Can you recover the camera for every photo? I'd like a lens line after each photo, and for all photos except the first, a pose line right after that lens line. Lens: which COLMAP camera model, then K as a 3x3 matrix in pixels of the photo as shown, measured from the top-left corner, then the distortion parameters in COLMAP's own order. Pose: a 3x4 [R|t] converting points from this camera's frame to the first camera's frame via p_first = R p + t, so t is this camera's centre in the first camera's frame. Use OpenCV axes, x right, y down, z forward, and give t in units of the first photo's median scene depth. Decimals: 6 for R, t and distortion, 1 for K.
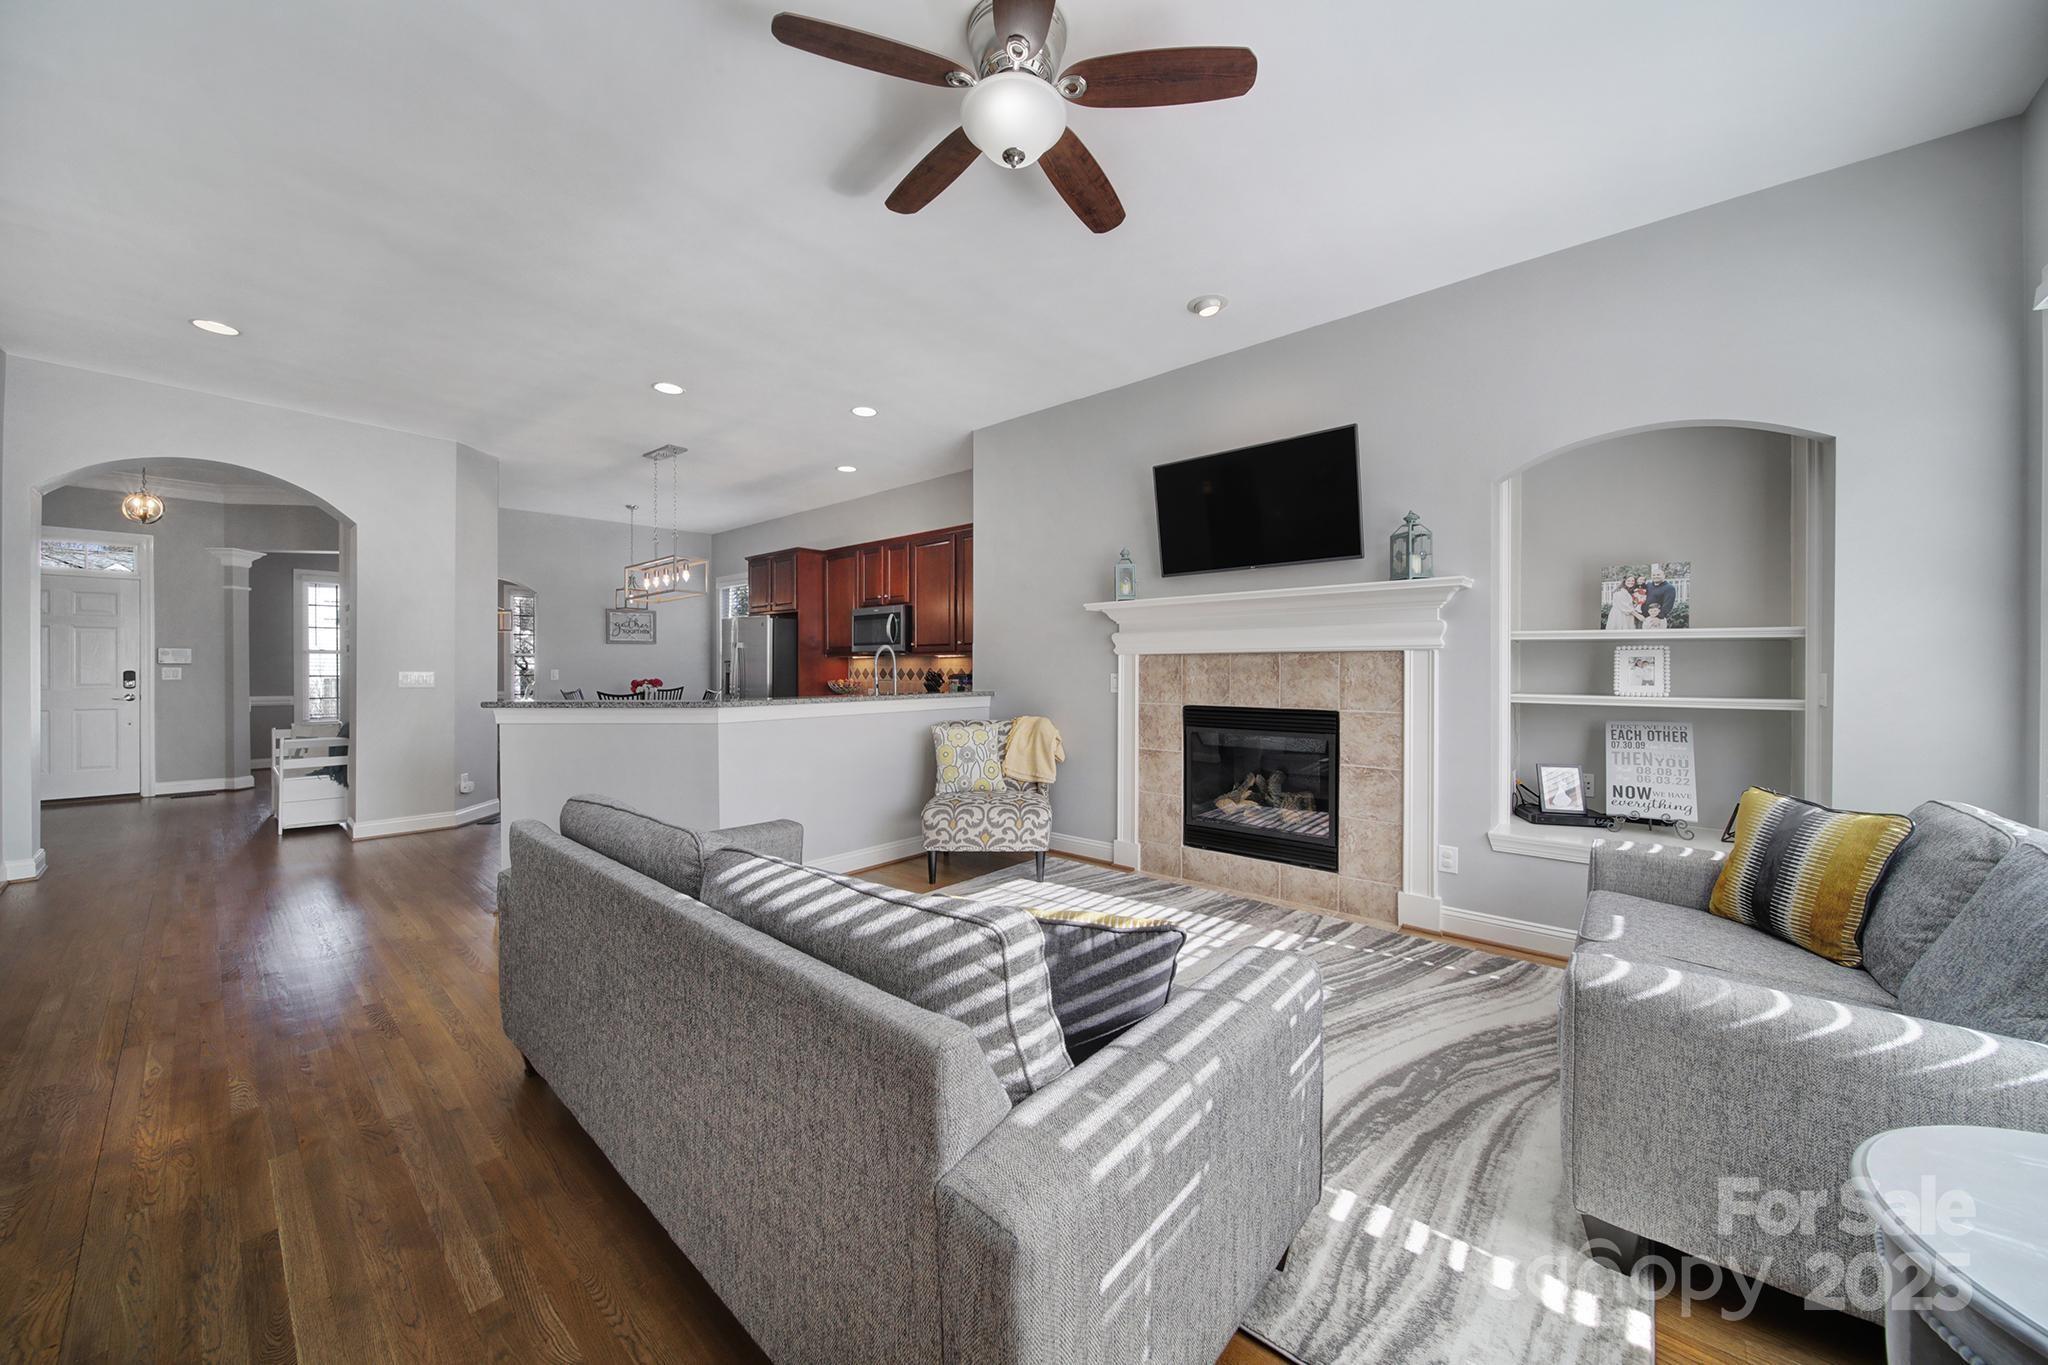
lens RADIAL K [[719.6, 0, 1037.0], [0, 719.6, 674.3], [0, 0, 1]] dist [-0.000776, -0.001380]
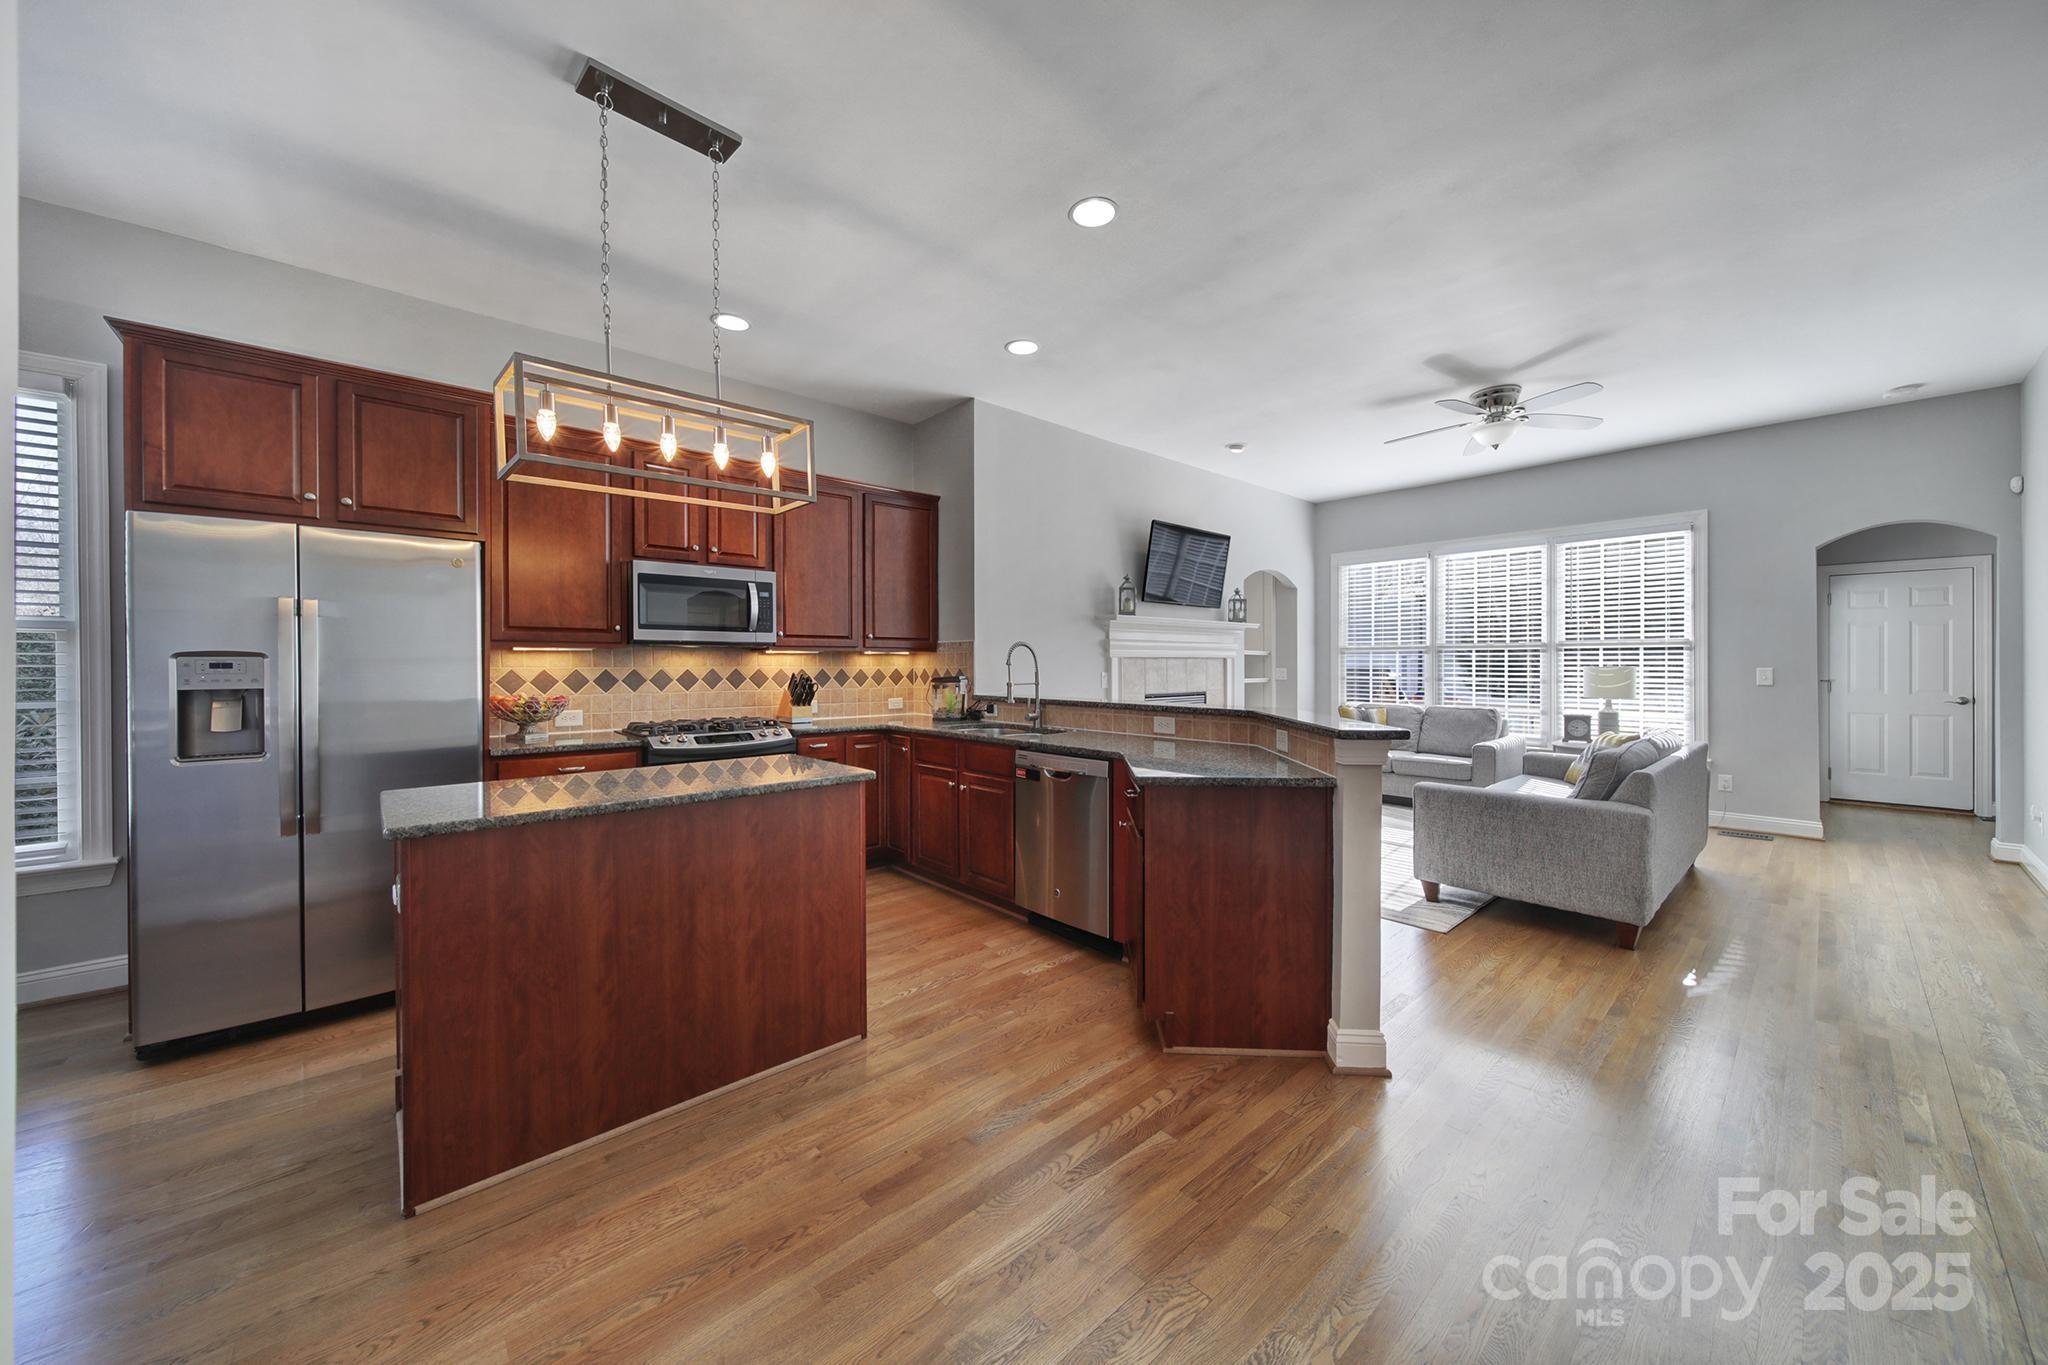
lens RADIAL K [[719.6, 0, 1011.4], [0, 719.6, 661.1], [0, 0, 1]] dist [-0.000776, -0.001380]
pose [[0.141940, 0.002816, 0.989871, -1.367513], [0.009249, 0.999949, -0.004171, -0.021159], [-0.989832, 0.009747, 0.141906, 1.198251]]
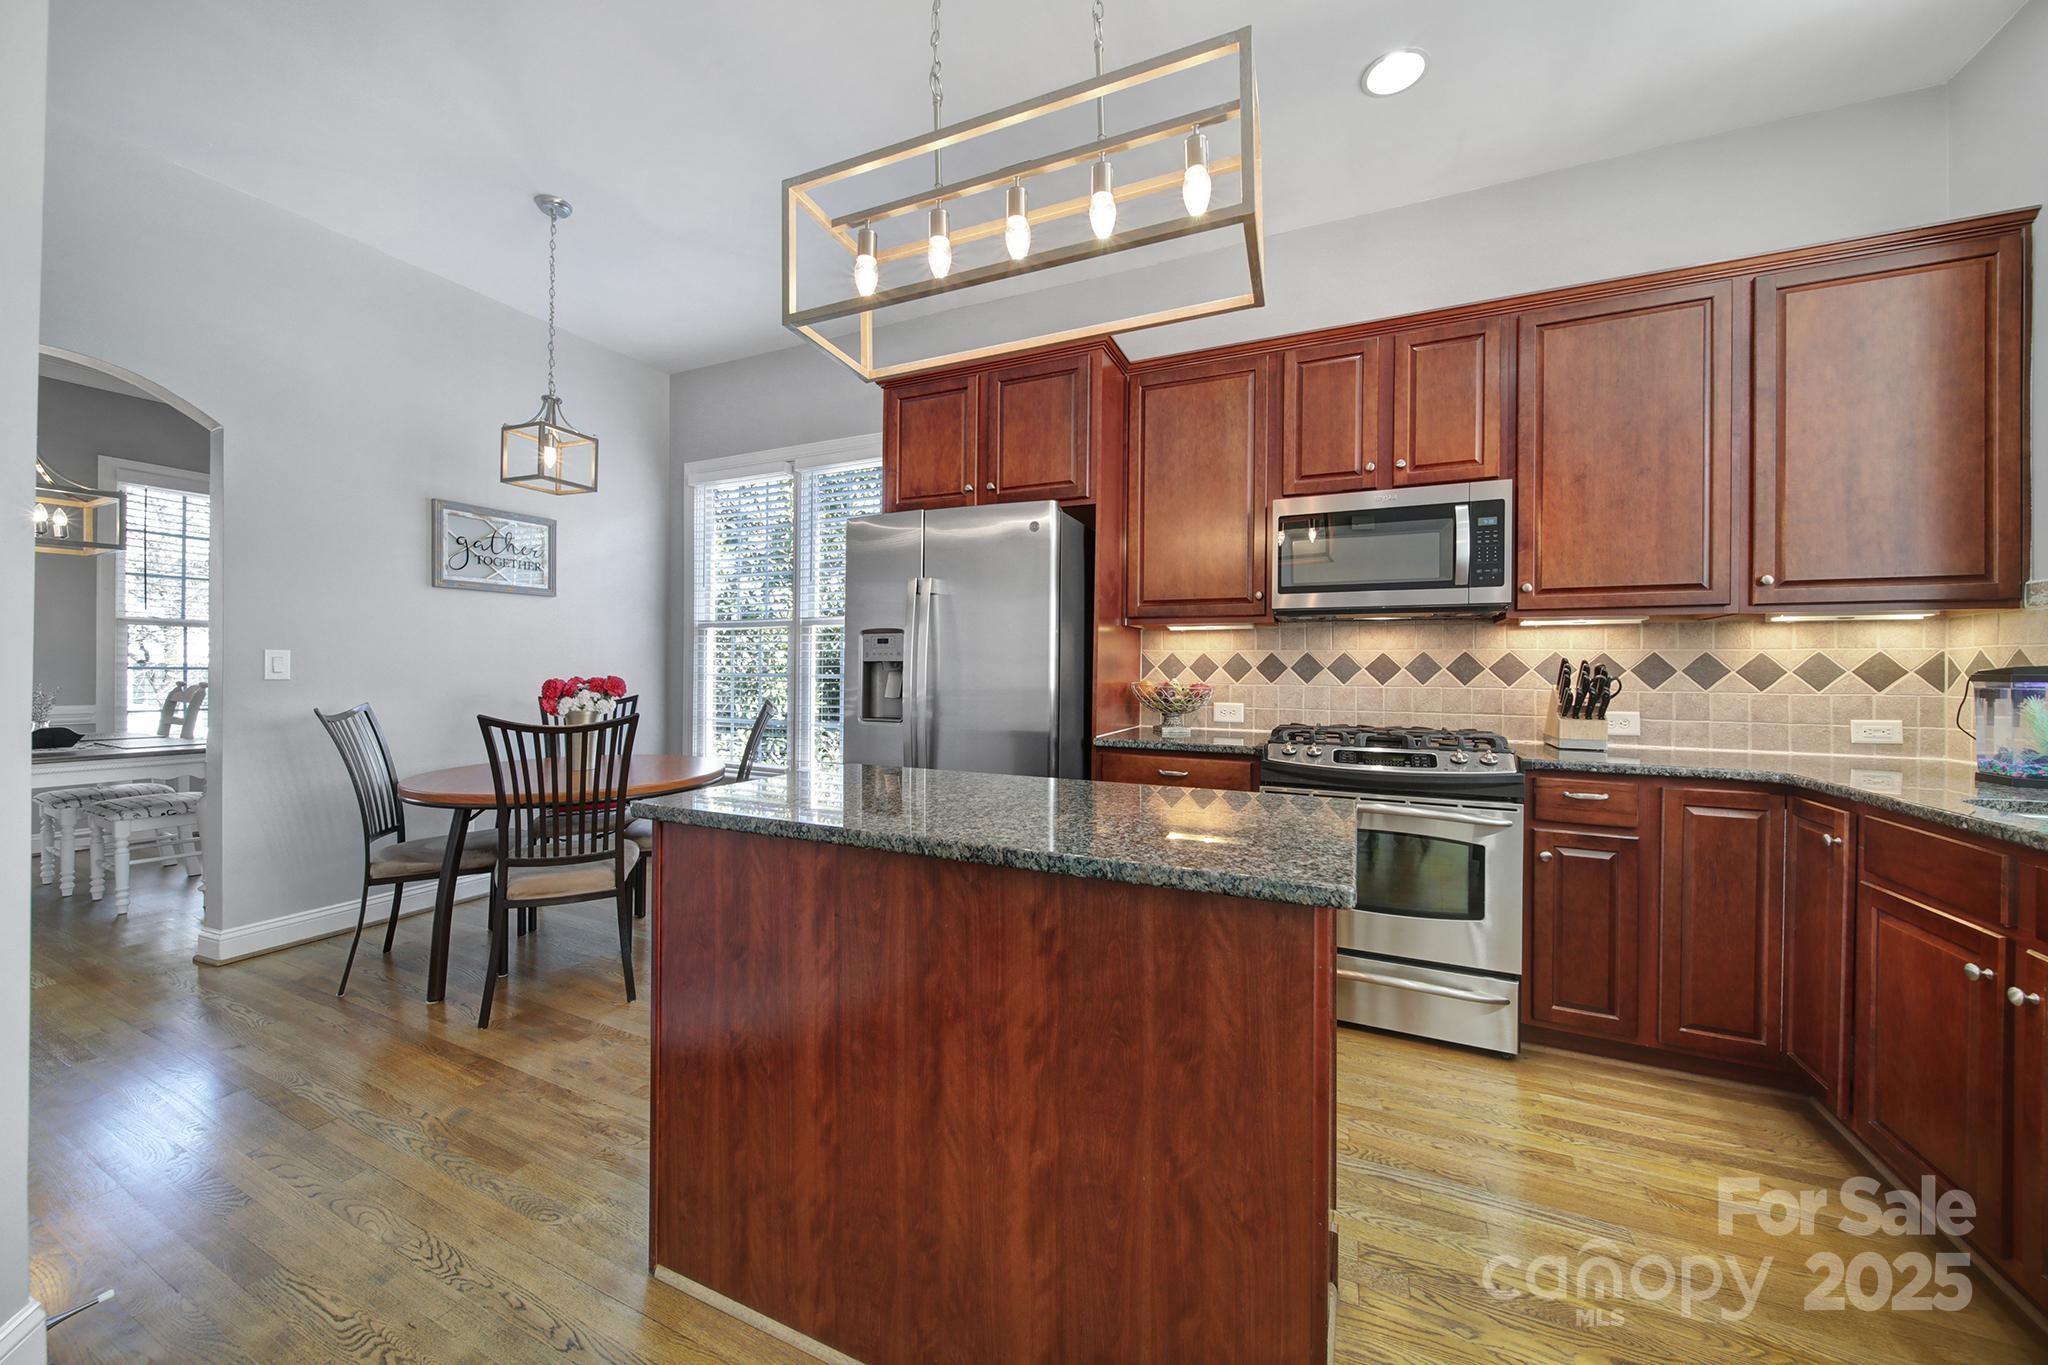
lens RADIAL K [[719.6, 0, 1033.3], [0, 719.6, 675.8], [0, 0, 1]] dist [-0.000776, -0.001380]
pose [[0.961728, 0.005796, 0.273945, -0.896809], [-0.006074, 0.999982, 0.000166, 0.008543], [-0.273939, -0.001823, 0.961745, 1.222827]]
